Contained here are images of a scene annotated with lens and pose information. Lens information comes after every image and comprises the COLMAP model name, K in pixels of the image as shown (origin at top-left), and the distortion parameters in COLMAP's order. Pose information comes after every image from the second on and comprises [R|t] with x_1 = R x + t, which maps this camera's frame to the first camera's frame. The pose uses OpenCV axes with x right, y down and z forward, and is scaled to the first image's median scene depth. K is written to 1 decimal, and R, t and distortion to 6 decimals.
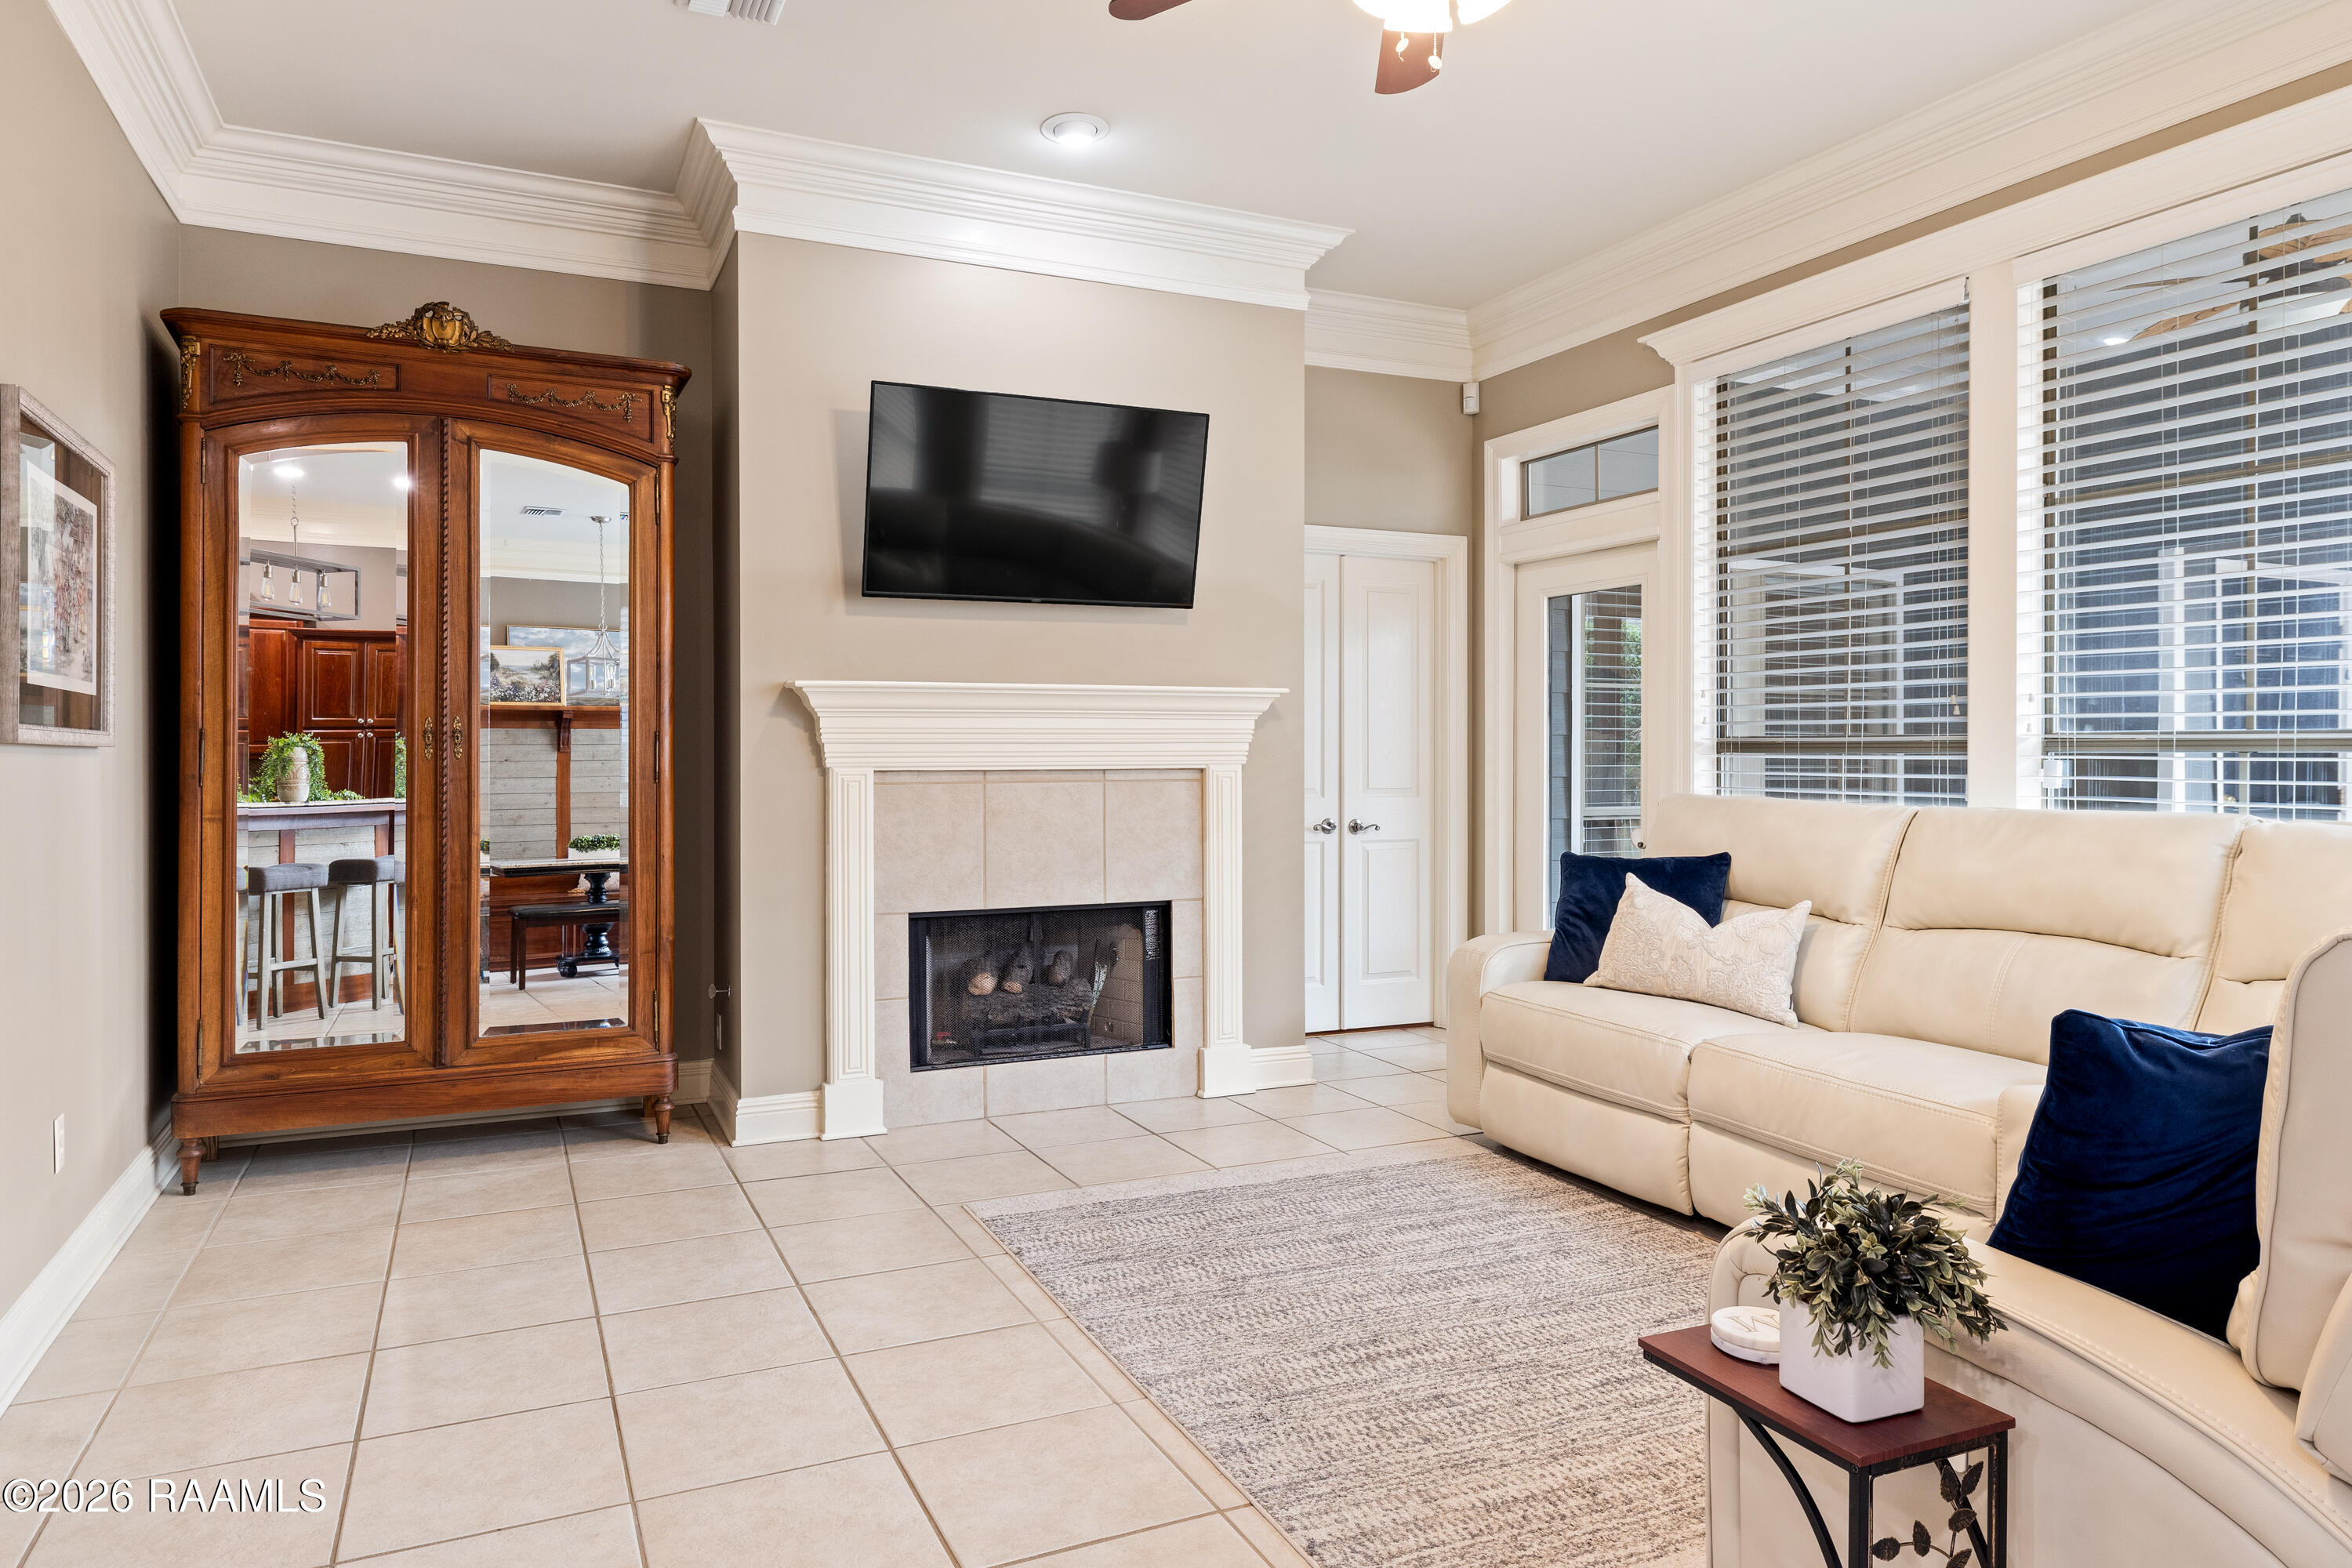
lens RADIAL K [[1418.0, 0, 1138.7], [0, 1418.0, 750.6], [0, 0, 1]] dist [0.001453, 0.001173]
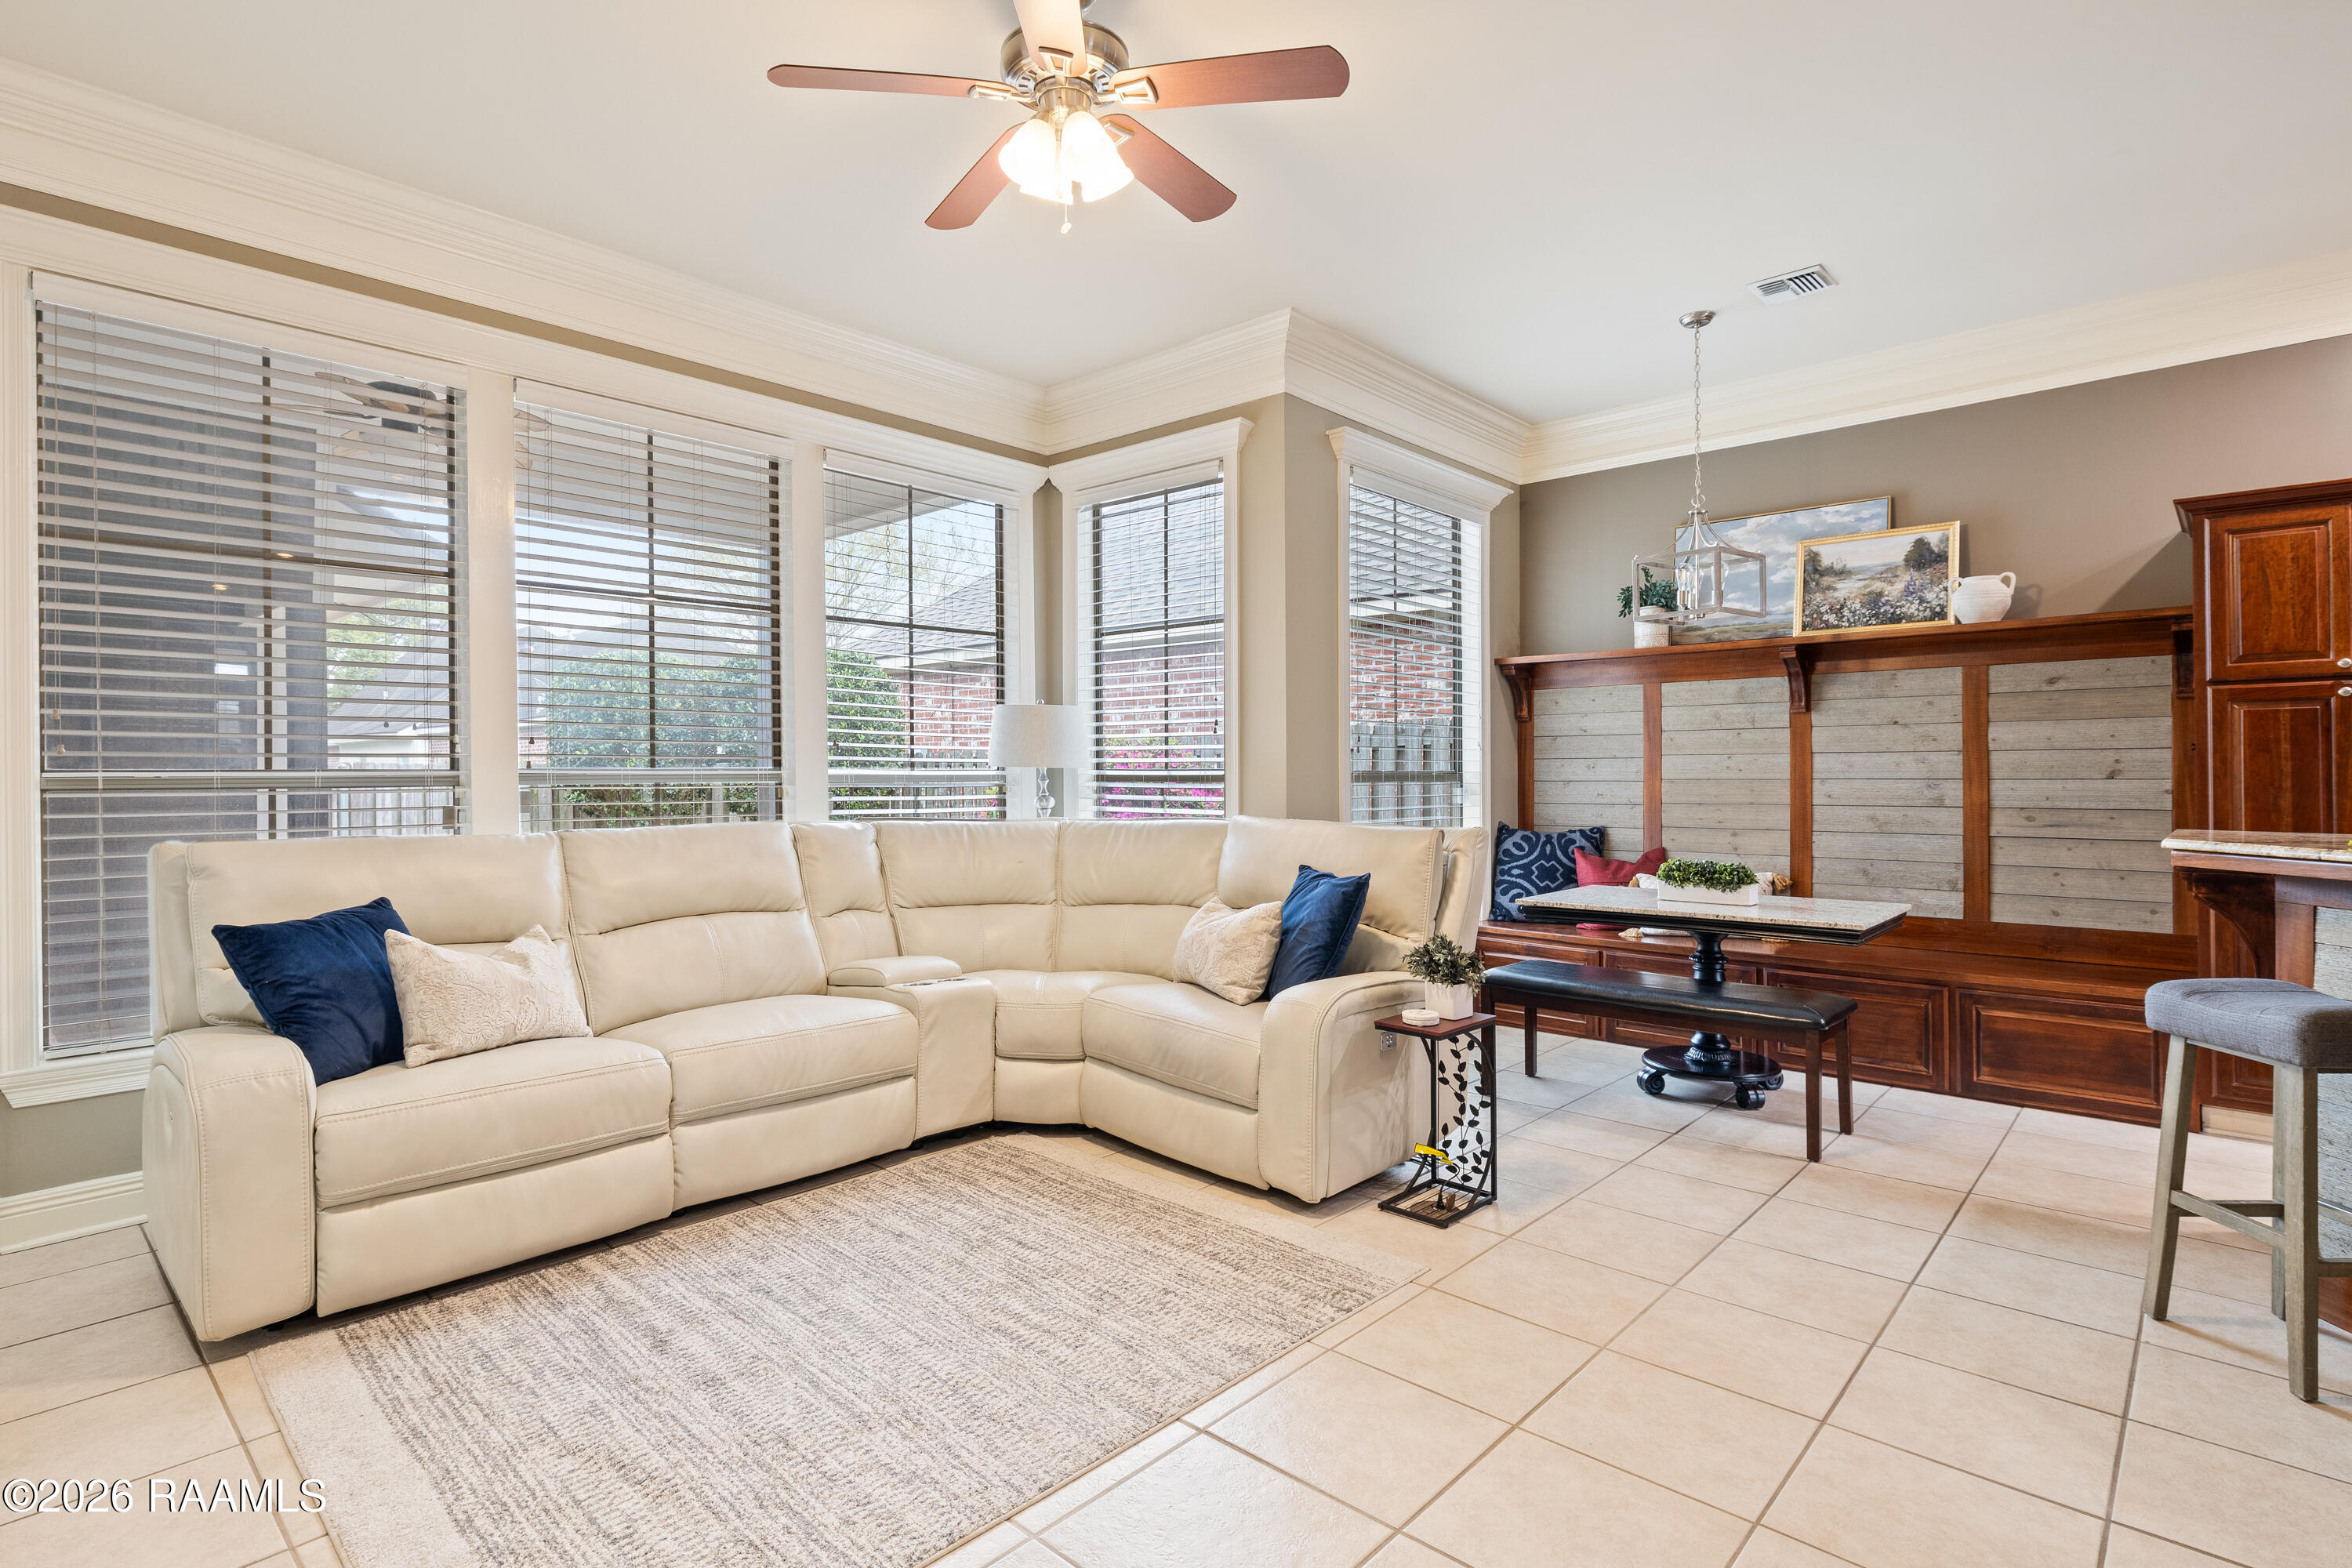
lens RADIAL K [[1172.4, 0, 1150.7], [0, 1172.4, 768.7], [0, 0, 1]] dist [-0.004761, 0.000172]
pose [[-0.376787, 0.003023, 0.926295, -0.468137], [0.004877, 0.999987, -0.001279, -0.008393], [-0.926287, 0.004036, -0.376797, 0.807874]]
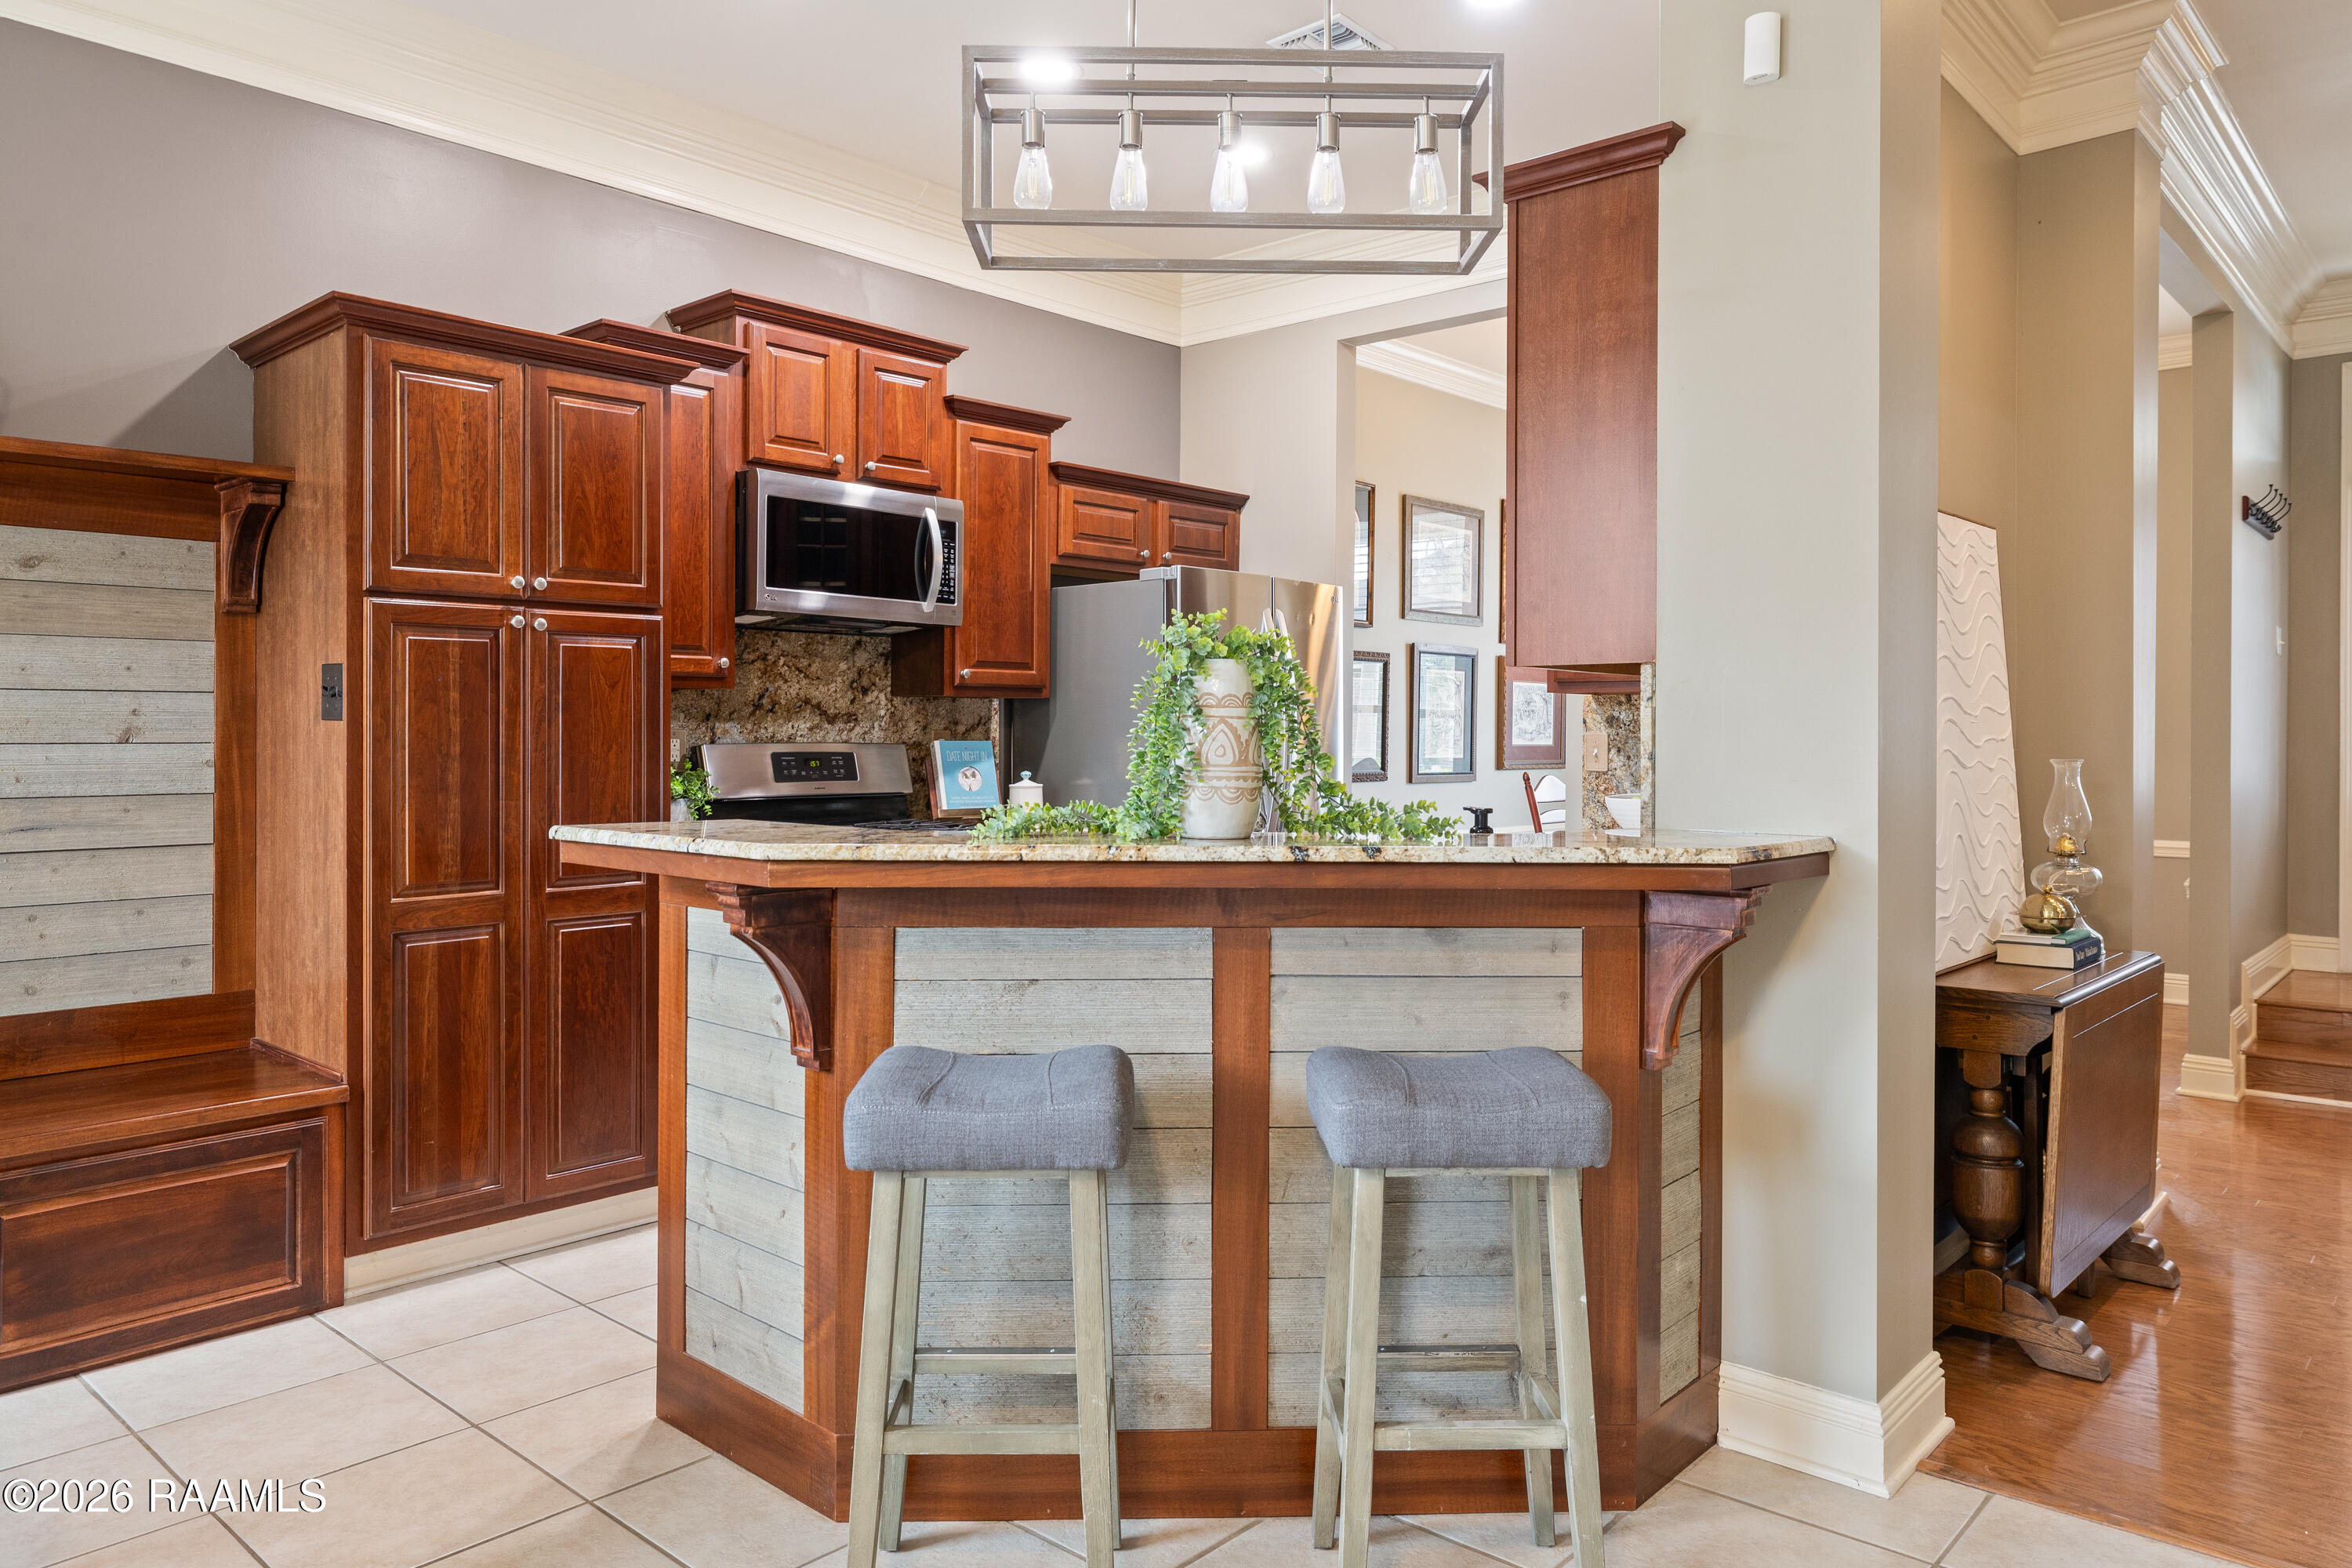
lens RADIAL K [[1545.0, 0, 1155.2], [0, 1545.0, 724.5], [0, 0, 1]] dist [-0.007900, -0.002288]
pose [[-0.915975, -0.007047, -0.401173, -0.000850], [-0.006088, 0.999975, -0.003664, -0.006220], [0.401188, -0.000914, -0.915995, 0.567081]]
